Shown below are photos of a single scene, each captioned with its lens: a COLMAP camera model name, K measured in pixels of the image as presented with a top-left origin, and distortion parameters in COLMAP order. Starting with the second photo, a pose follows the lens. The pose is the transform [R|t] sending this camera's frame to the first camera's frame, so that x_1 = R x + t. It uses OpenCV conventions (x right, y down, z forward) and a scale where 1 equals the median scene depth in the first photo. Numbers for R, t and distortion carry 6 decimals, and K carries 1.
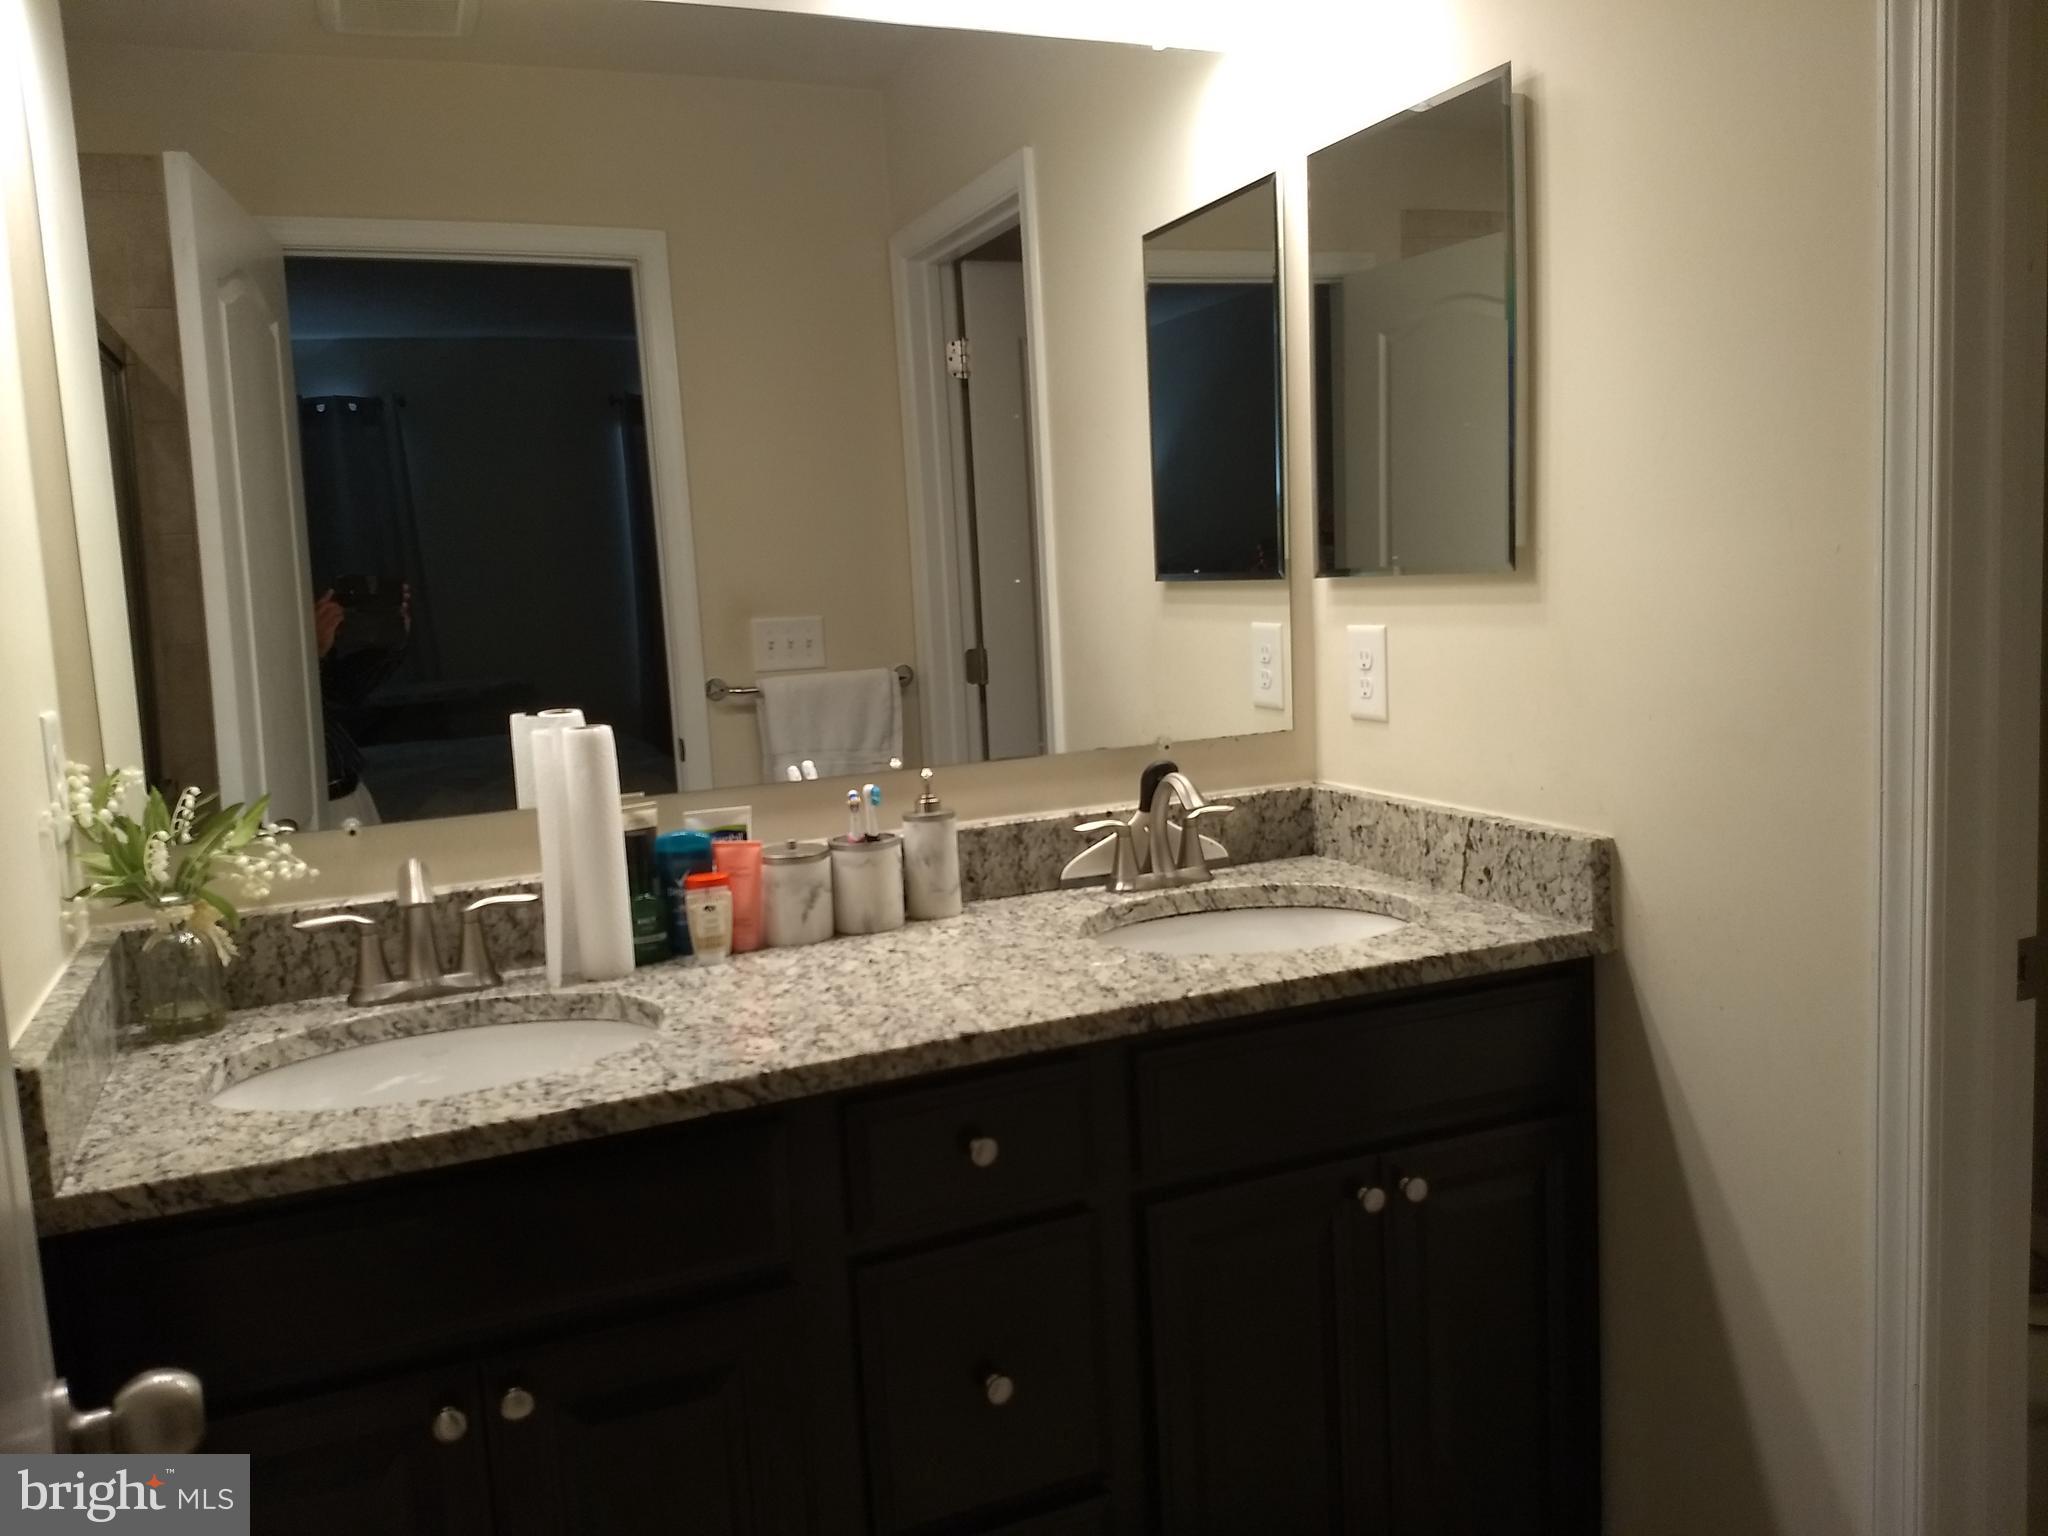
lens RADIAL K [[1532.1, 0, 1031.5], [0, 1532.1, 756.0], [0, 0, 1]] dist [0.221122, -0.395637]
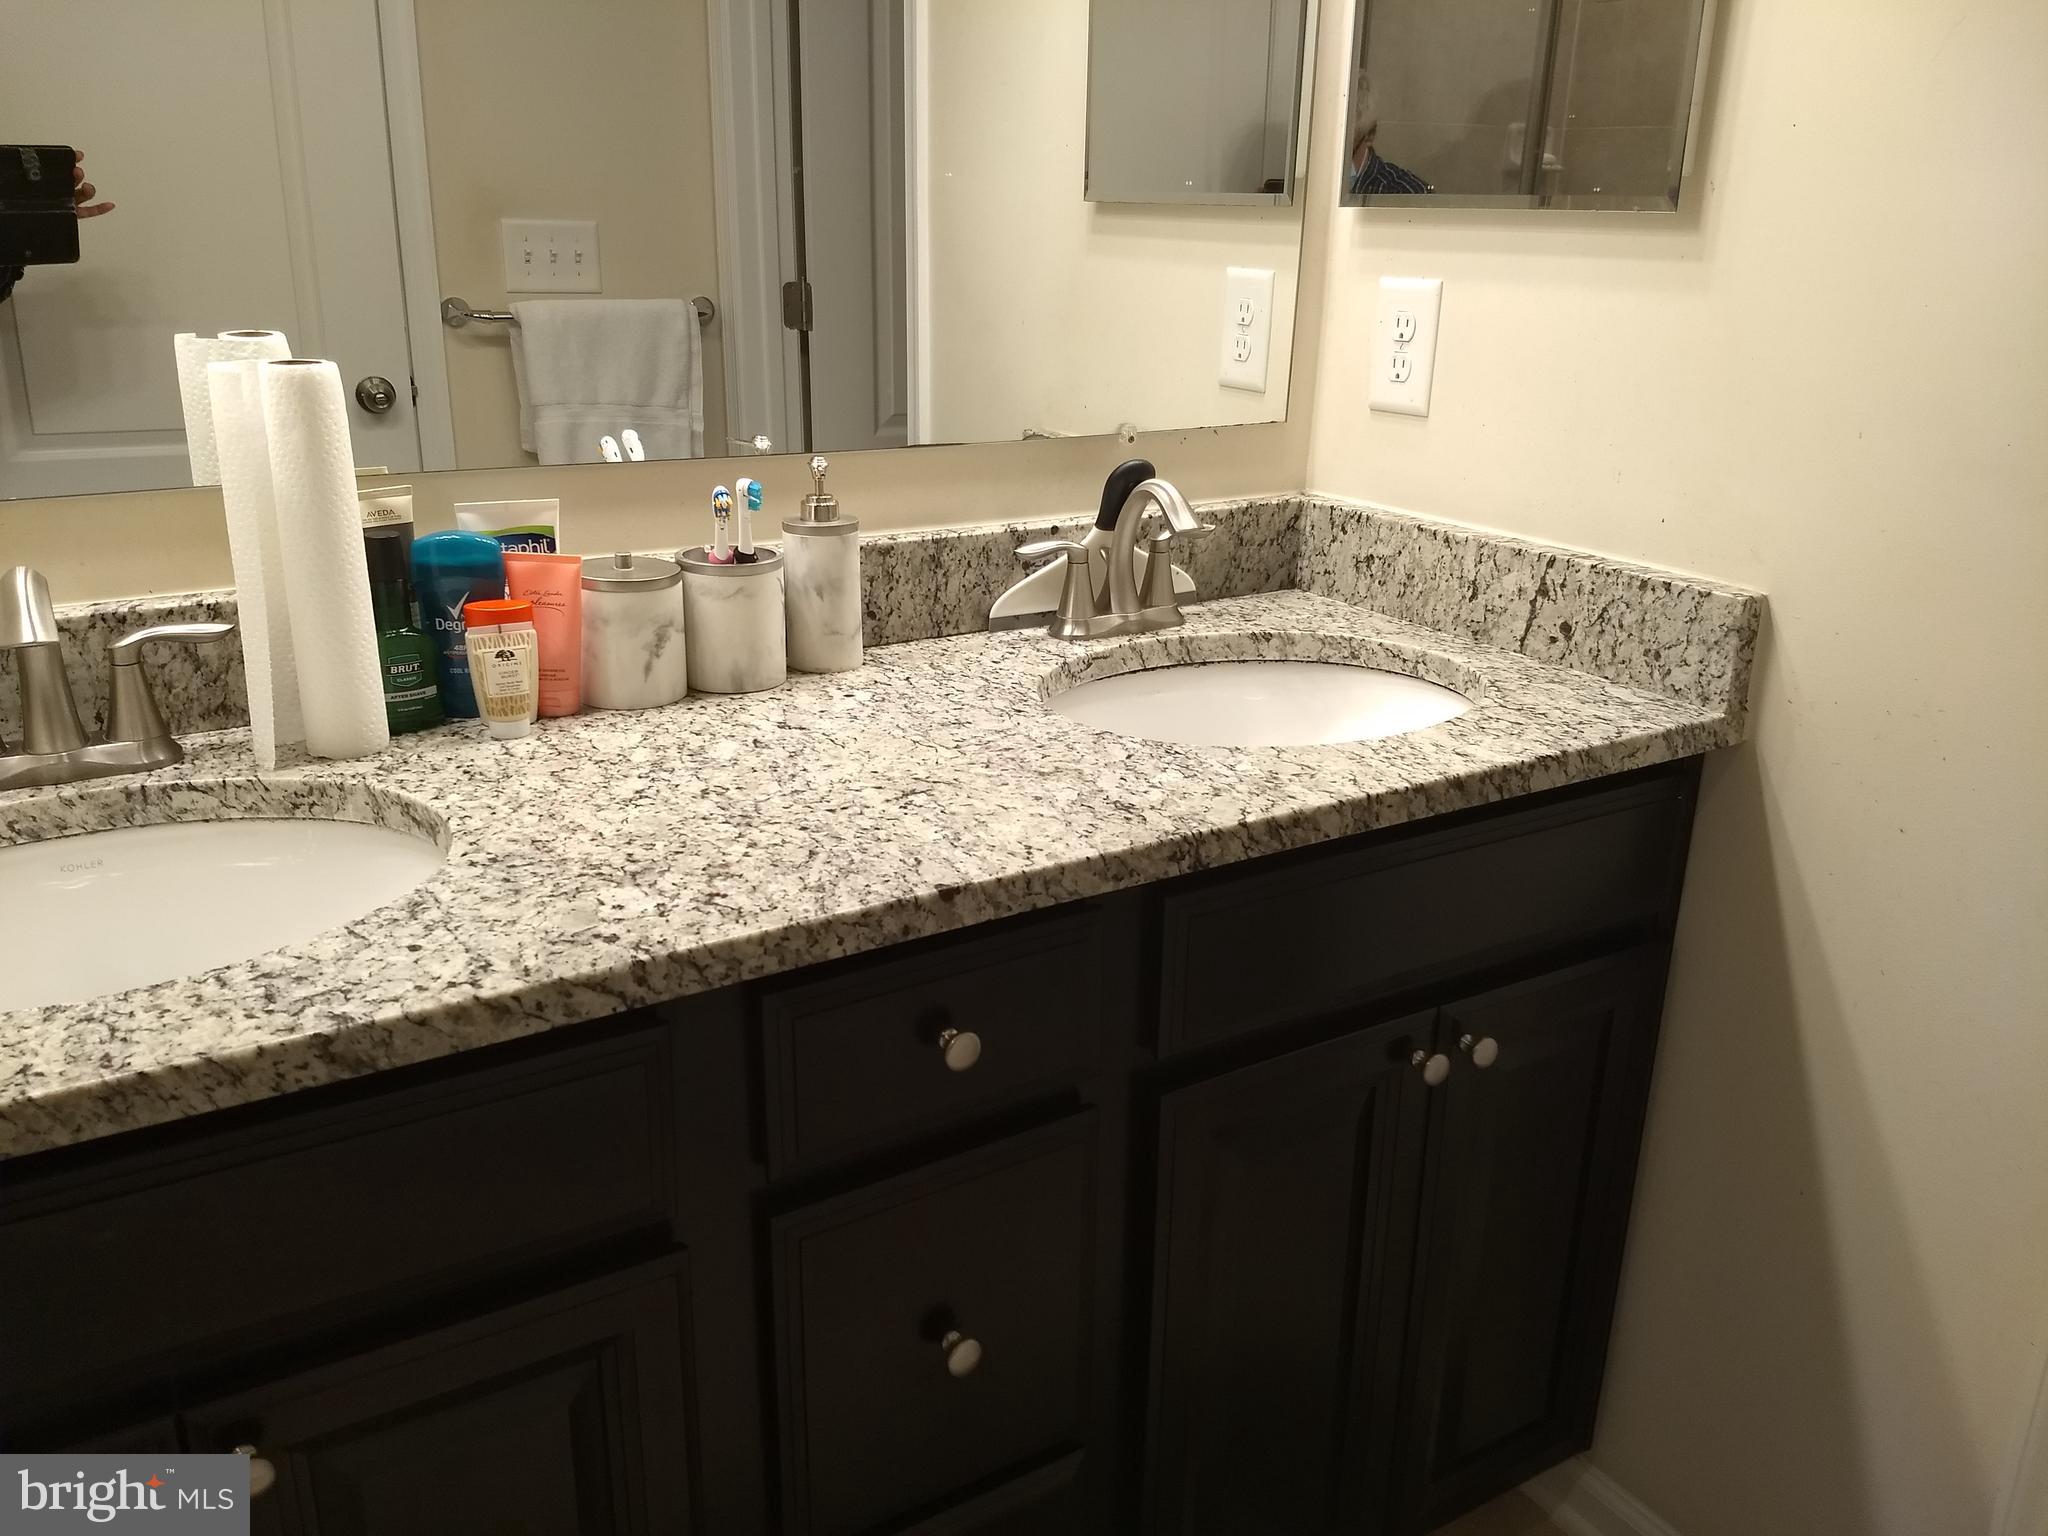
lens RADIAL K [[1573.9, 0, 1034.7], [0, 1573.9, 770.5], [0, 0, 1]] dist [0.223172, -0.442569]
pose [[0.987664, 0.017438, 0.155616, -0.088756], [-0.050177, 0.976622, 0.209026, -0.009067], [-0.148333, -0.214256, 0.965449, 0.285846]]
